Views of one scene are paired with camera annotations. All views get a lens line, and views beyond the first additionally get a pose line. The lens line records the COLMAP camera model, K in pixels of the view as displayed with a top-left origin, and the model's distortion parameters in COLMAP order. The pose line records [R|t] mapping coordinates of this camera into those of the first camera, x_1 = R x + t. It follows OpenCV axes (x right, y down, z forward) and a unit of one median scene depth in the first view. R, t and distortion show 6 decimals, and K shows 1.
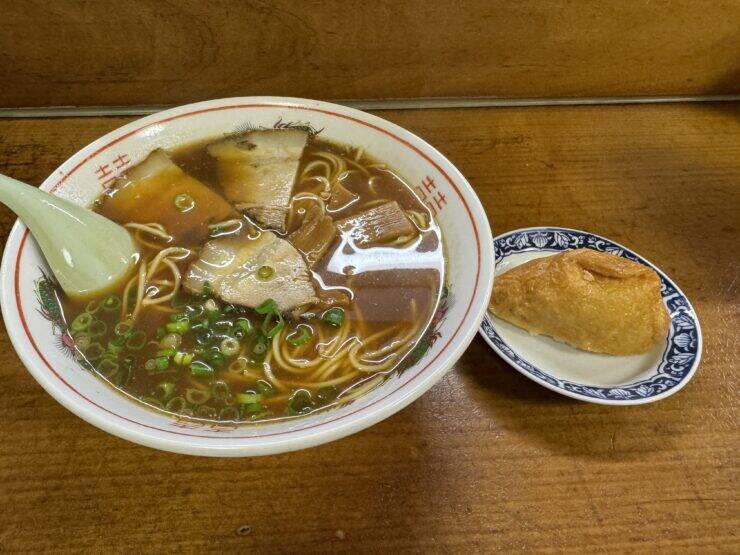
lens RADIAL K [[537.8, 0, 368.4], [0, 537.8, 282.9], [0, 0, 1]] dist [0.011149, 0.002788]
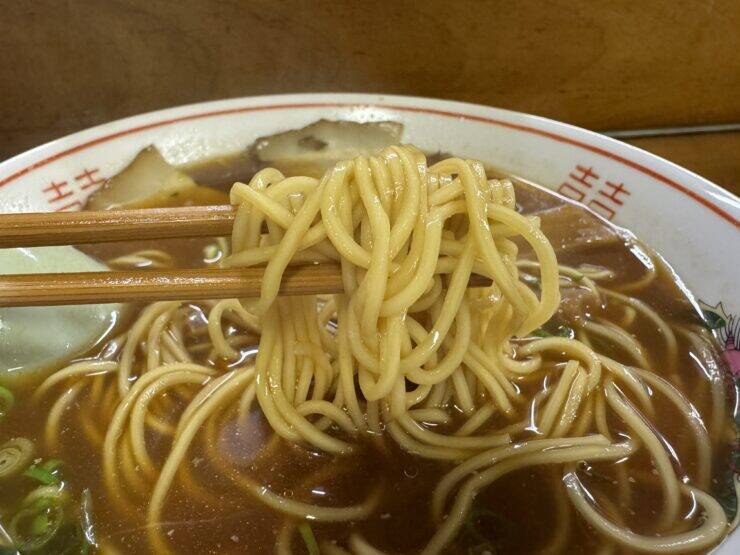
lens RADIAL K [[537.8, 0, 362.9], [0, 537.8, 275.4], [0, 0, 1]] dist [0.011149, 0.002788]
pose [[0.991207, -0.093116, 0.094010, -0.221228], [0.114010, 0.961611, -0.249613, 0.061601], [-0.067158, 0.258136, 0.963772, 0.426225]]
